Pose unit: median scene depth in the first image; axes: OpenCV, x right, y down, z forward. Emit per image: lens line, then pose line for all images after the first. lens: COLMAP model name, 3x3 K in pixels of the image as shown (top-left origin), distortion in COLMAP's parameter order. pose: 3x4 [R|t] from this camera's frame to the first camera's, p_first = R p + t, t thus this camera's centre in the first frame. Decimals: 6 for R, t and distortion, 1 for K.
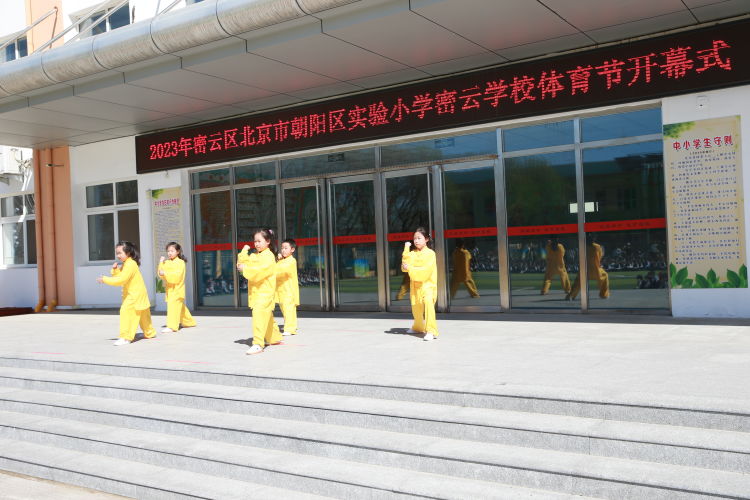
lens RADIAL K [[789.8, 0, 352.4], [0, 789.8, 250.3], [0, 0, 1]] dist [-0.008712, 0.132632]
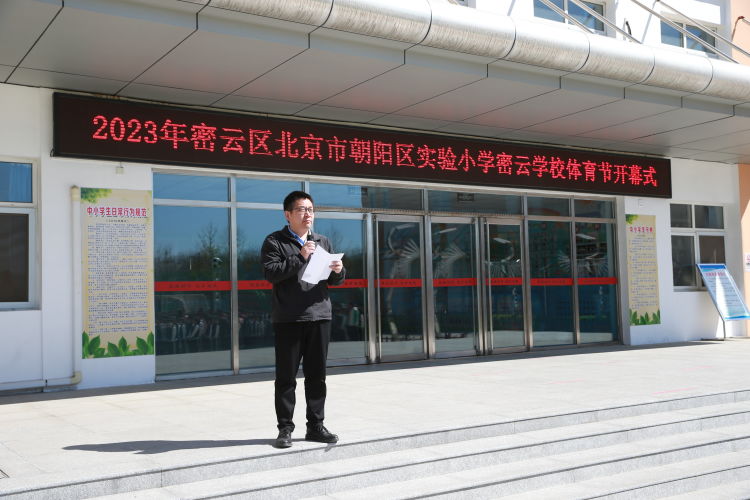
lens RADIAL K [[837.1, 0, 375.0], [0, 837.1, 250.0], [0, 0, 1]] dist [0.059846, -0.015609]
pose [[0.346729, 0.088884, 0.933744, -1.009973], [0.008314, 0.995170, -0.097818, 0.047252], [-0.937929, 0.041680, 0.344315, 0.743972]]
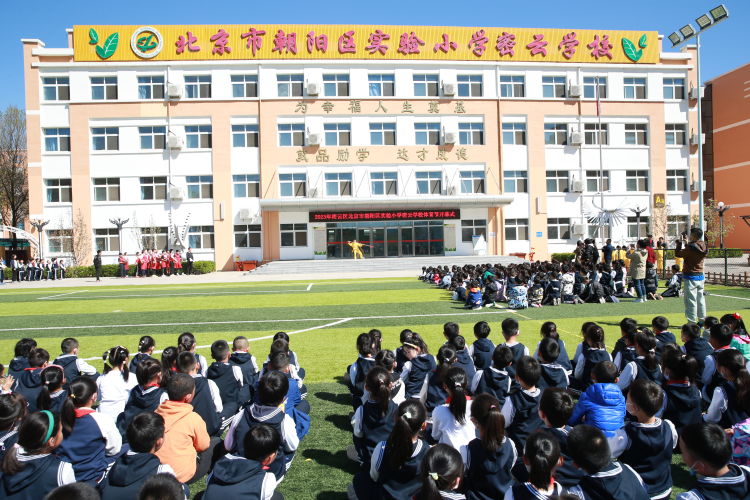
lens RADIAL K [[518.2, 0, 375.0], [0, 518.2, 250.0], [0, 0, 1]] dist [-0.107209, 0.092809]
pose [[0.747347, 0.024188, 0.663993, -2.145187], [-0.008114, 0.999595, -0.027281, 0.123888], [-0.664384, 0.015001, 0.747241, -1.302103]]
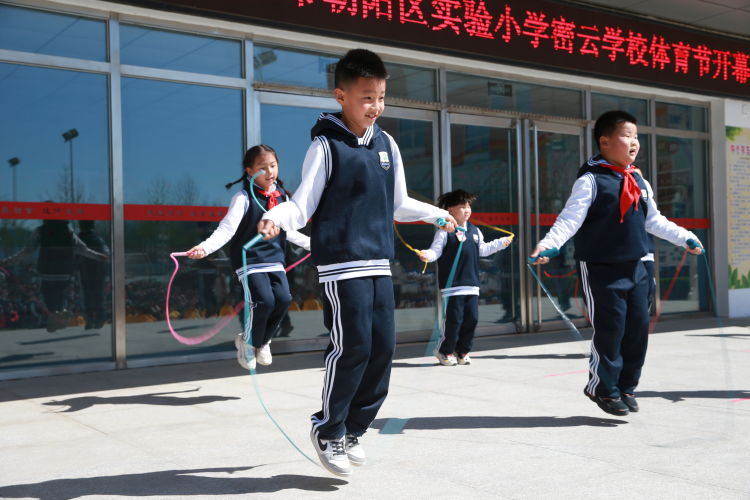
lens RADIAL K [[884.3, 0, 375.0], [0, 884.3, 250.0], [0, 0, 1]] dist [0.005438, 0.259282]
pose [[0.309420, 0.051984, 0.949504, -0.665320], [0.003200, 0.998442, -0.055706, 0.049501], [-0.950920, 0.020275, 0.308771, 0.888789]]
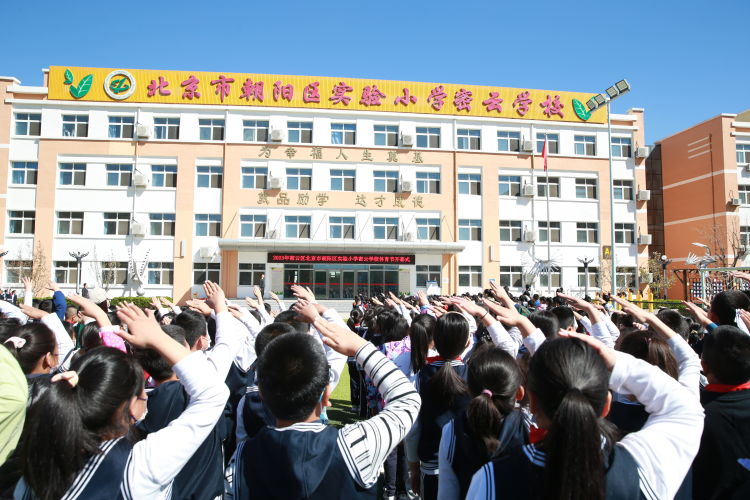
lens RADIAL K [[518.2, 0, 375.0], [0, 518.2, 250.0], [0, 0, 1]] dist [-0.107209, 0.092809]
pose [[0.723791, 0.103868, 0.682157, -2.080731], [-0.038774, 0.993166, -0.110083, 0.123261], [-0.688929, 0.053227, 0.722872, -1.487160]]
